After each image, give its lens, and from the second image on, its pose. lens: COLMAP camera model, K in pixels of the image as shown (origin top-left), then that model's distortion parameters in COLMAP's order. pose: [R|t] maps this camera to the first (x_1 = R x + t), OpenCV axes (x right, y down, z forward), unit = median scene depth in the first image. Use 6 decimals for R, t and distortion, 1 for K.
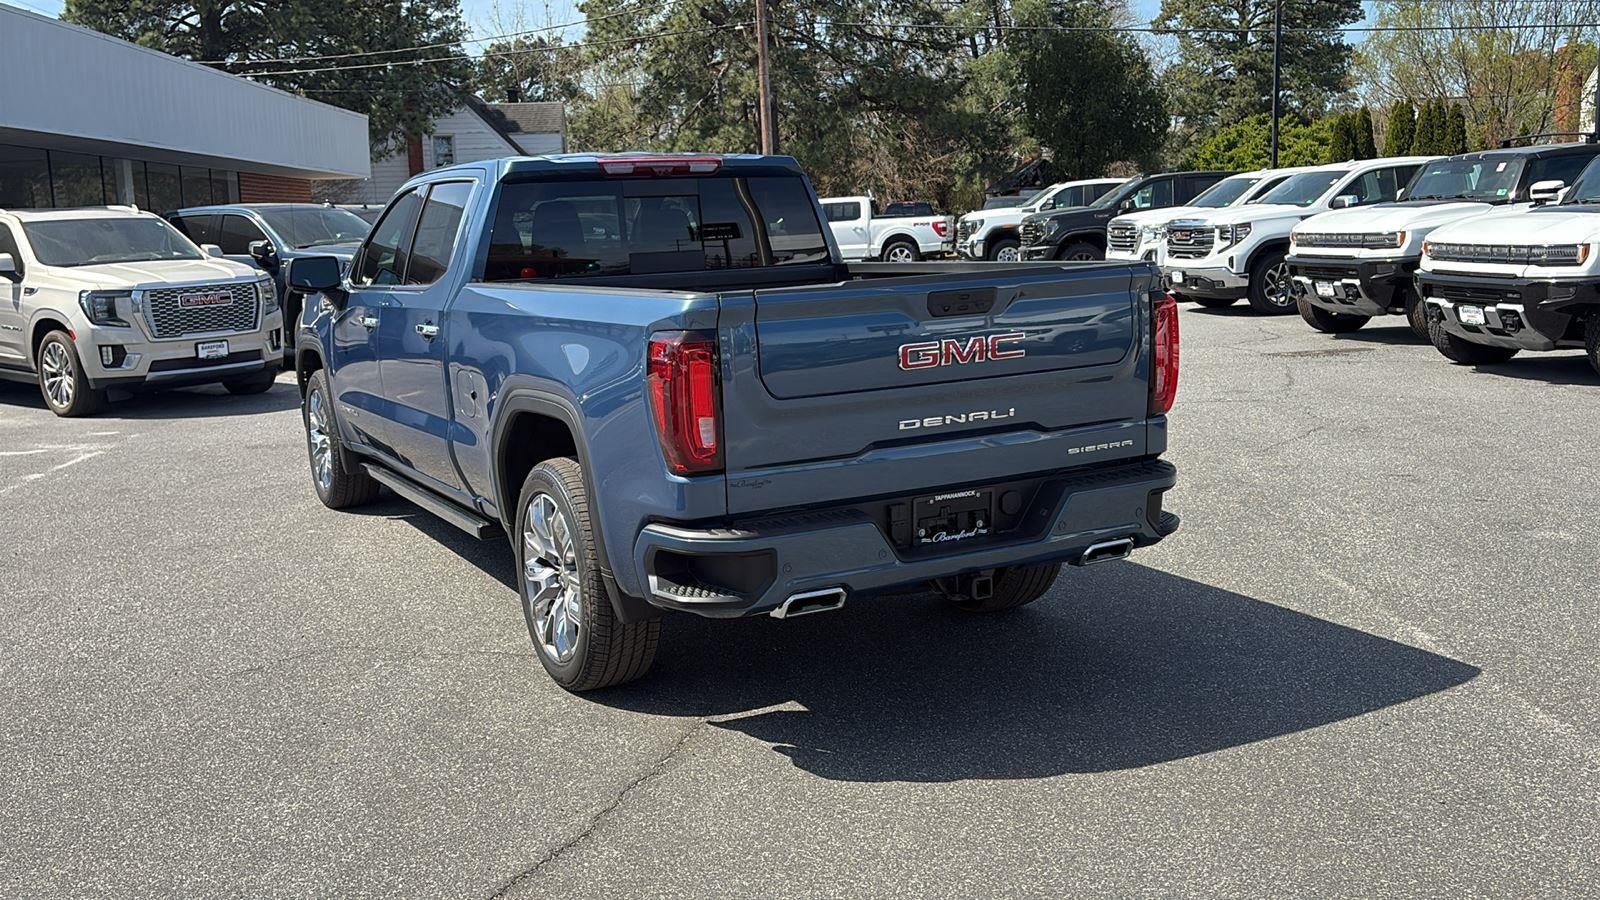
lens RADIAL K [[1466.4, 0, 774.9], [0, 1466.4, 462.1], [0, 0, 1]] dist [0.063713, -0.118192]
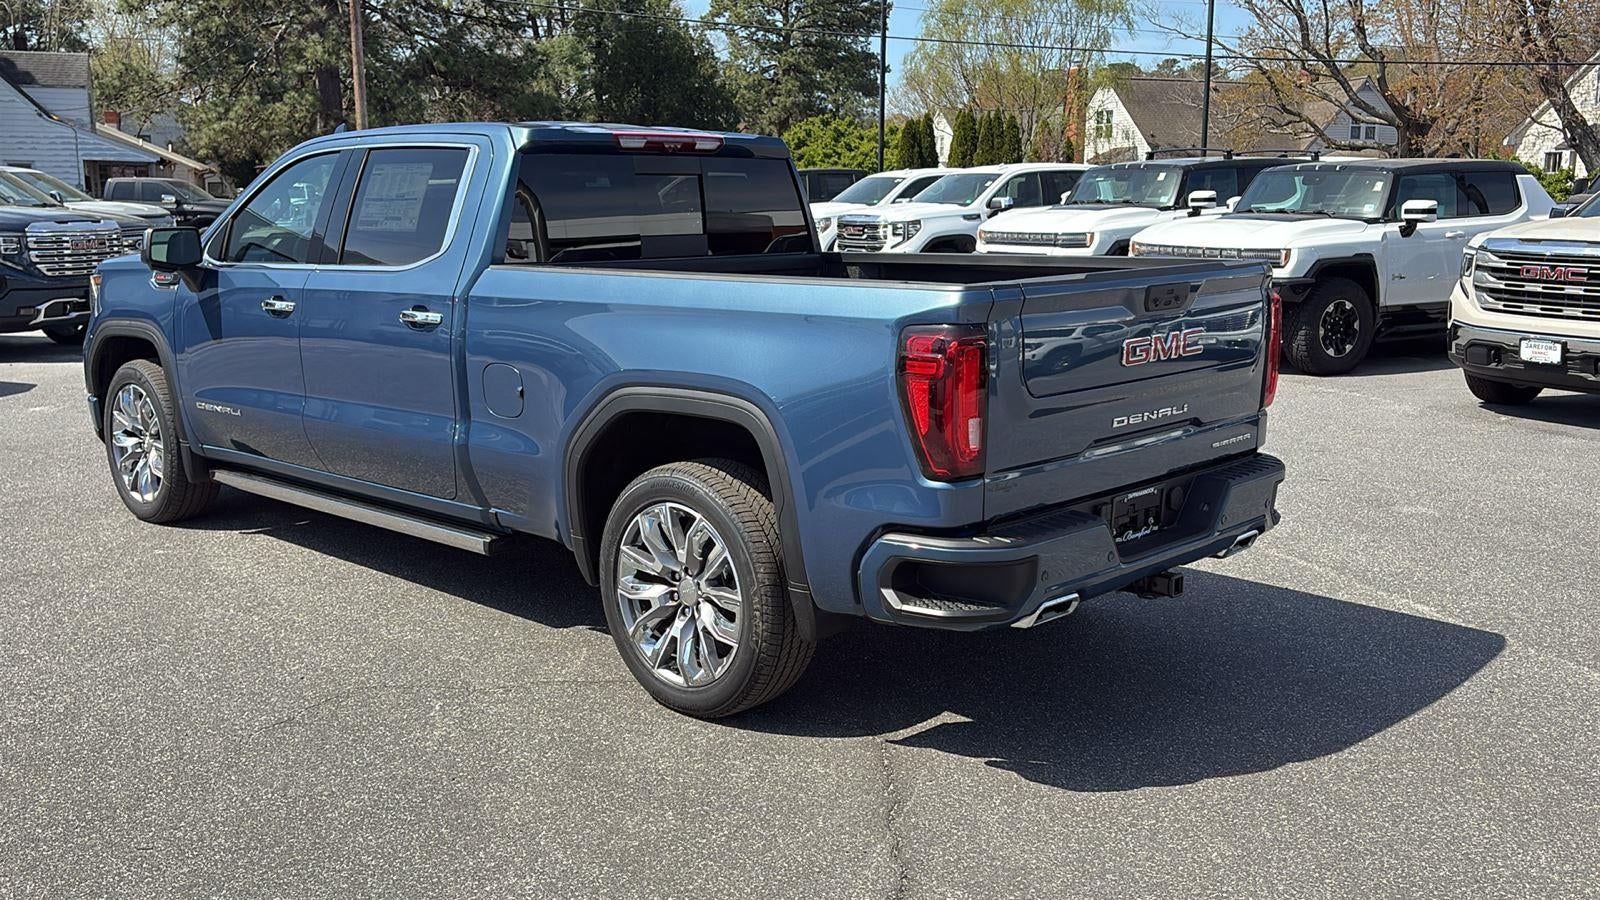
lens RADIAL K [[1454.5, 0, 805.8], [0, 1454.5, 494.2], [0, 0, 1]] dist [0.068632, -0.078708]
pose [[0.946468, -0.028841, 0.321508, -0.097379], [0.018818, 0.999236, 0.034239, -0.003457], [-0.322250, -0.026356, 0.946288, 0.034080]]
